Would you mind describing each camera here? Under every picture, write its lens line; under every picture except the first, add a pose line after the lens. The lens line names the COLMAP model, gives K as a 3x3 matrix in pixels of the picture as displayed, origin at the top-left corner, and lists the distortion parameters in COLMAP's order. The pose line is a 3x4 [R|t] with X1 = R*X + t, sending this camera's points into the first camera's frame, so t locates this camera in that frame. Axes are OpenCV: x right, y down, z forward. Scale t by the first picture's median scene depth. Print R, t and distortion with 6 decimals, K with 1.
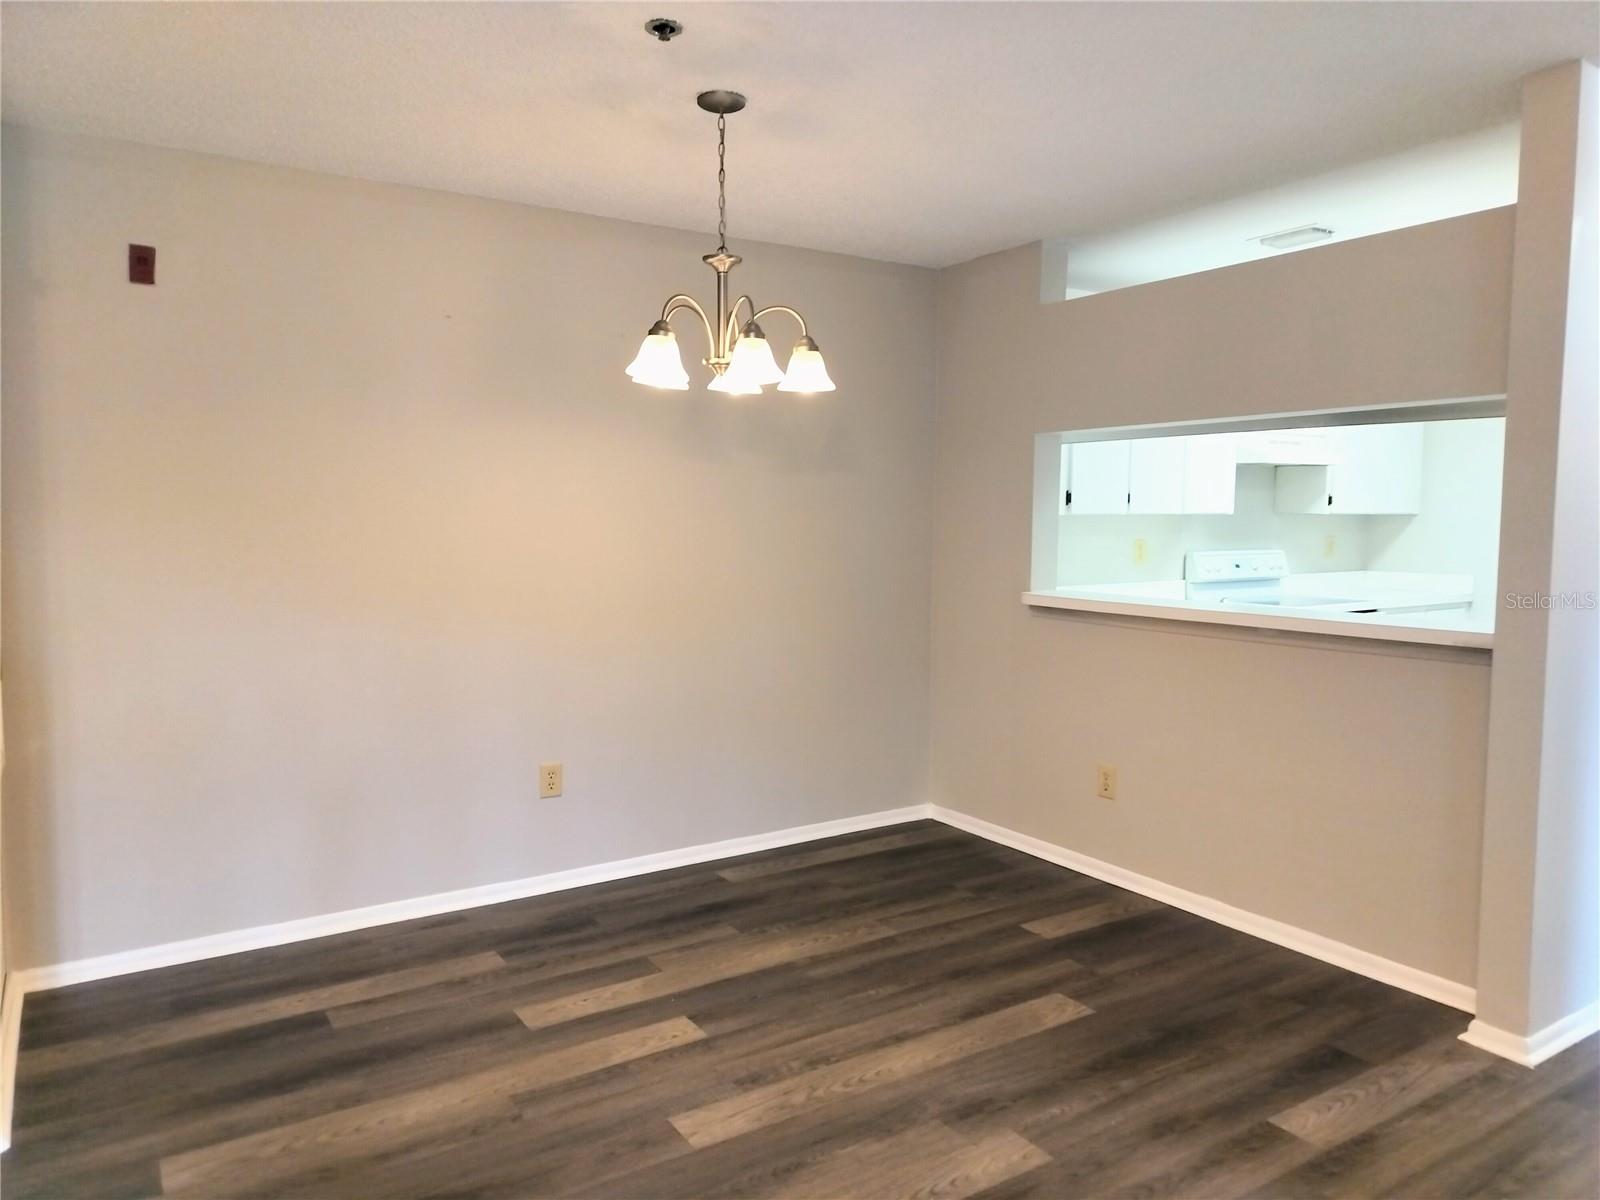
lens RADIAL K [[1134.3, 0, 794.4], [0, 1134.3, 606.1], [0, 0, 1]] dist [0.060430, -0.065838]
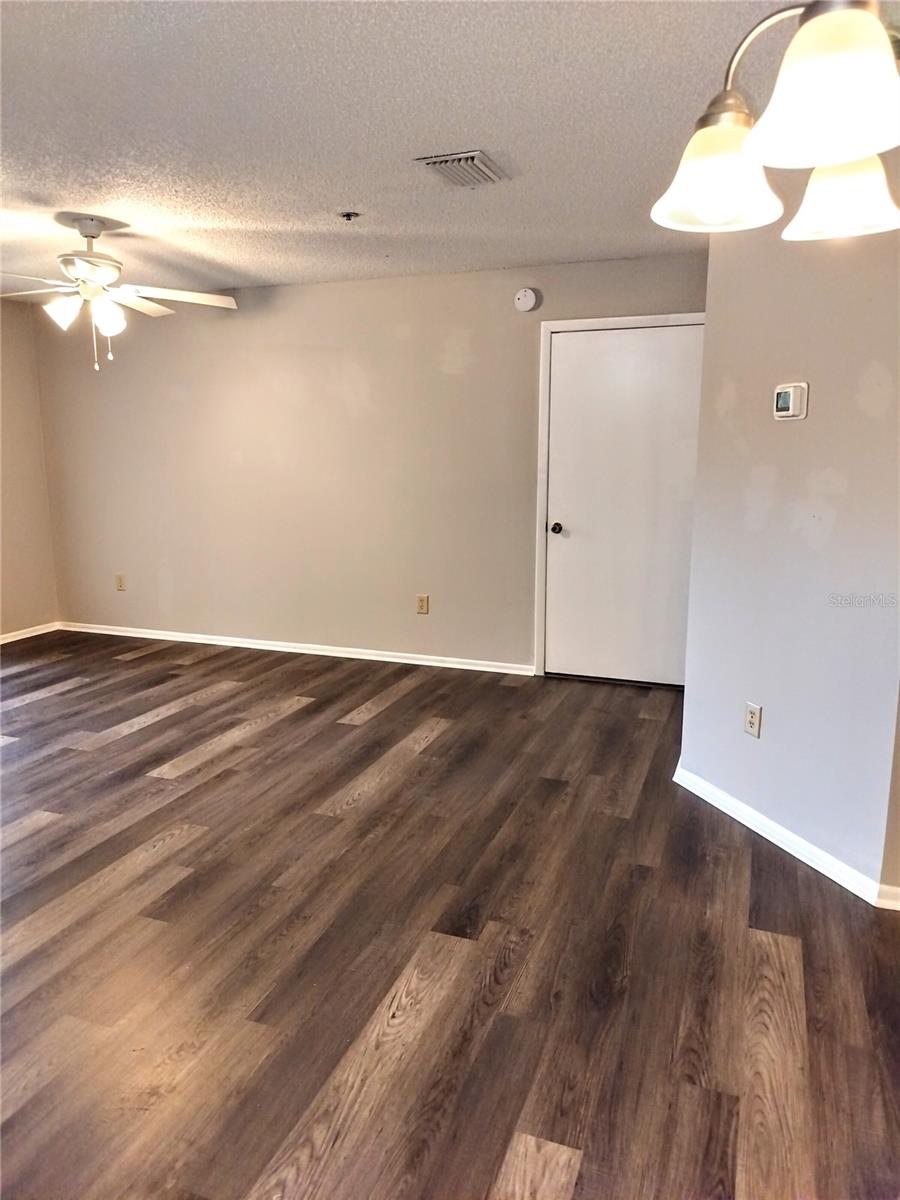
lens RADIAL K [[850.7, 0, 459.1], [0, 850.7, 589.6], [0, 0, 1]] dist [0.060430, -0.065838]
pose [[-0.805517, 0.102391, -0.583659, 0.290919], [-0.046924, 0.970844, 0.235075, -0.127541], [0.590711, 0.216745, -0.777227, 1.251152]]
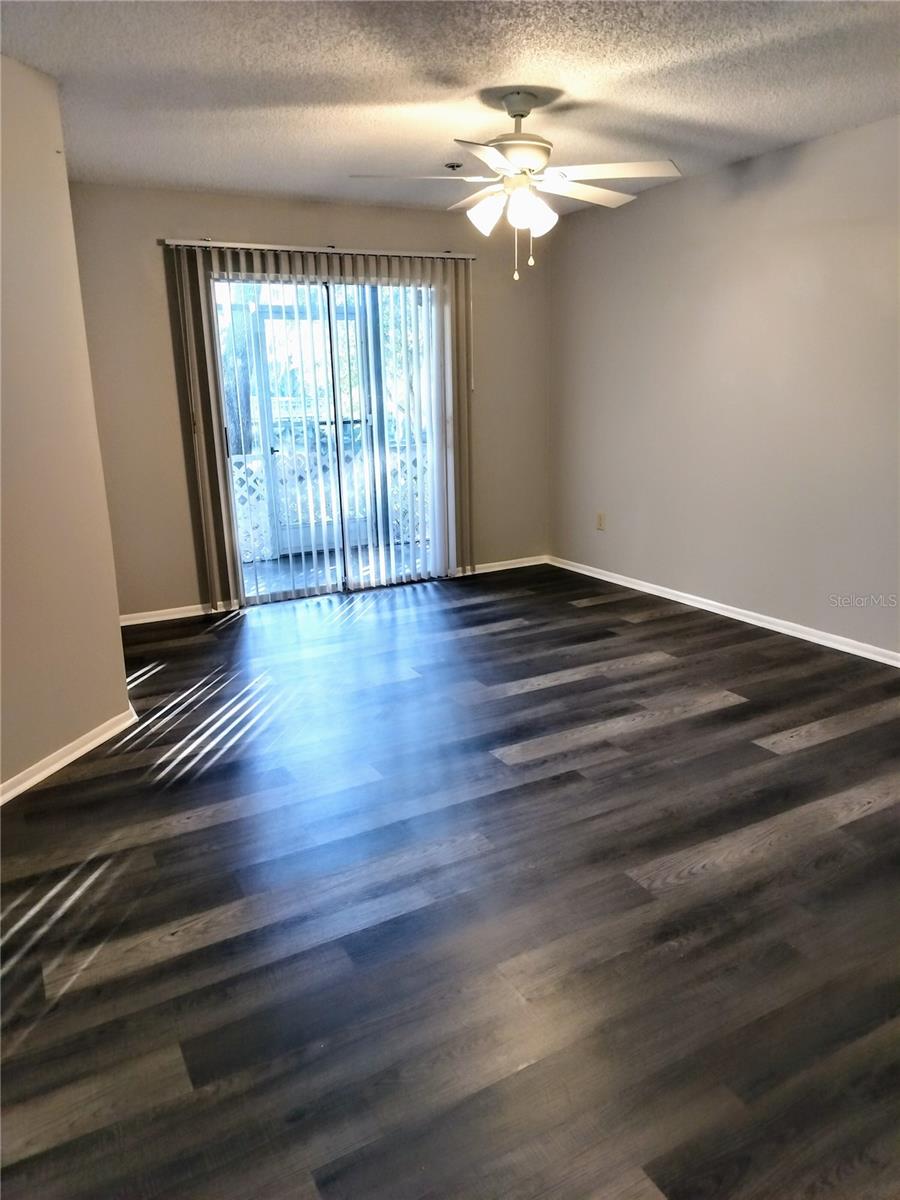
lens RADIAL K [[850.7, 0, 432.3], [0, 850.7, 594.7], [0, 0, 1]] dist [0.060430, -0.065838]
pose [[-0.995804, 0.006711, 0.091264, -0.090403], [0.036088, 0.945283, 0.324250, -0.093033], [-0.084094, 0.326183, -0.941559, 1.020641]]
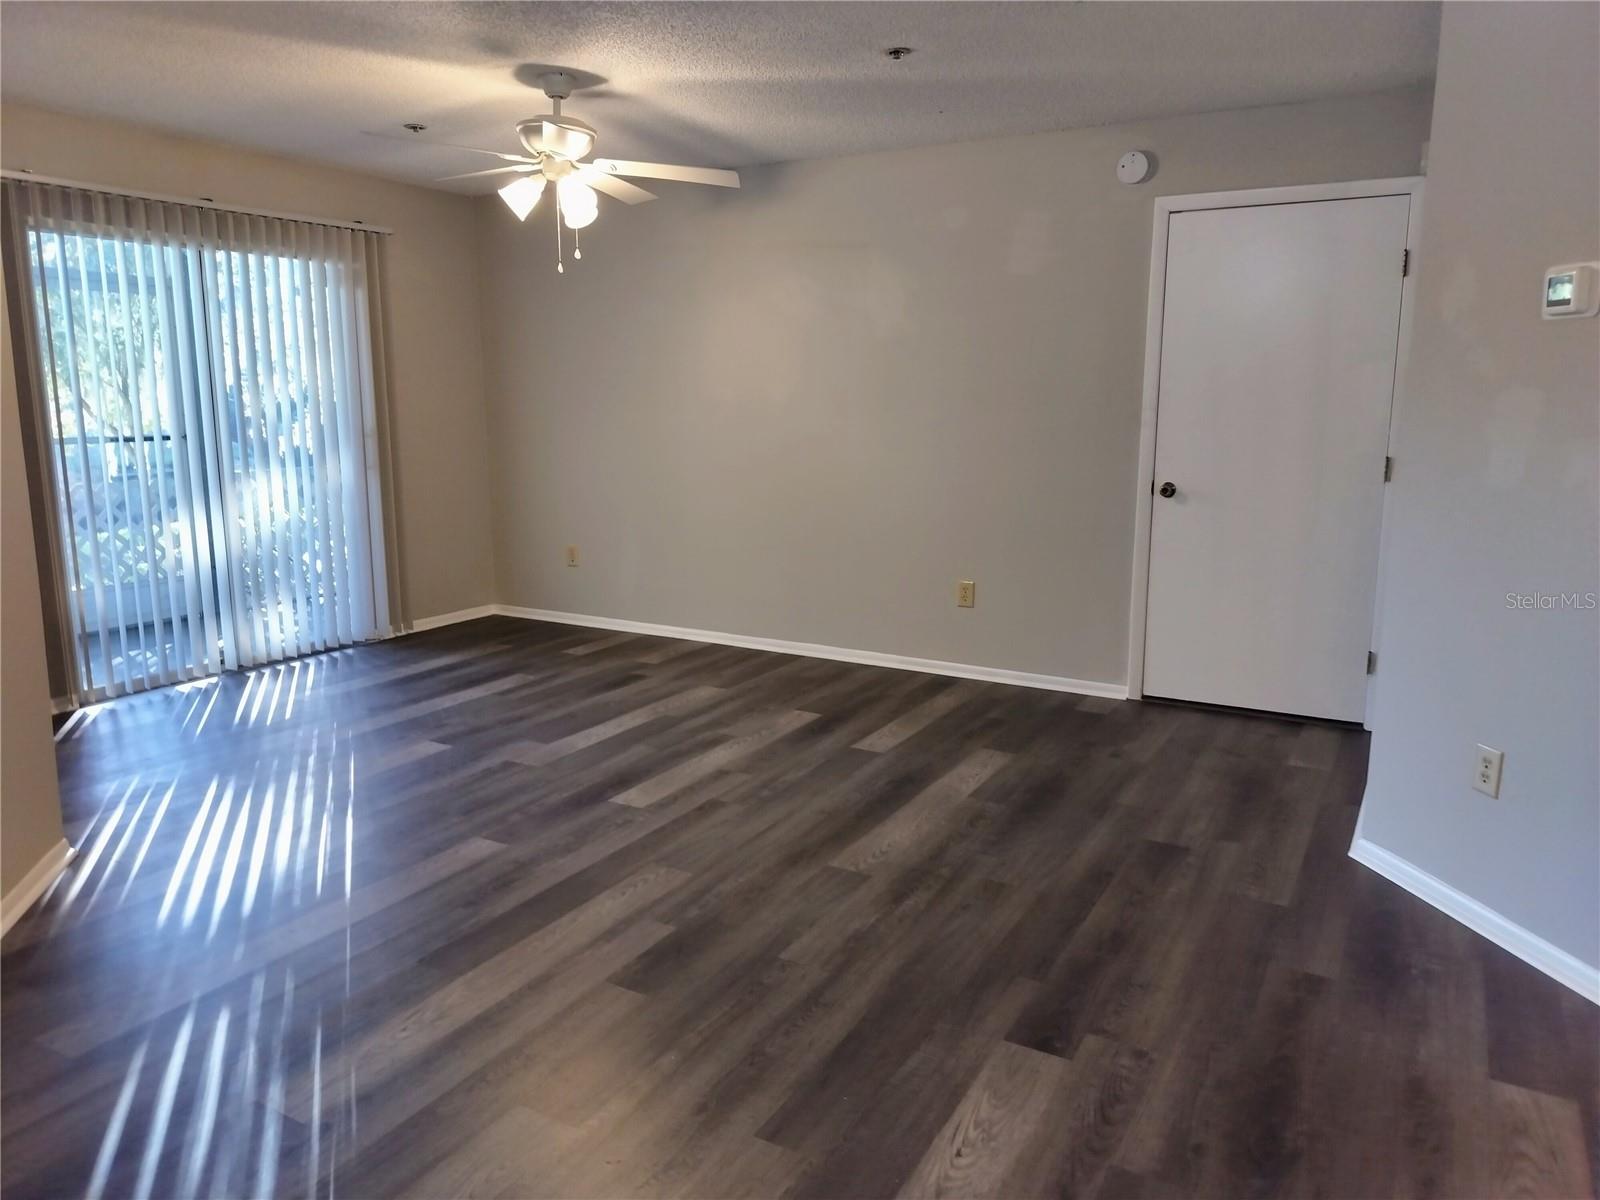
lens RADIAL K [[1134.3, 0, 811.2], [0, 1134.3, 586.3], [0, 0, 1]] dist [0.060430, -0.065838]
pose [[-0.887951, 0.076577, -0.453519, 0.312541], [-0.039831, 0.969535, 0.241693, -0.093499], [0.458210, 0.232675, -0.857849, 1.197505]]
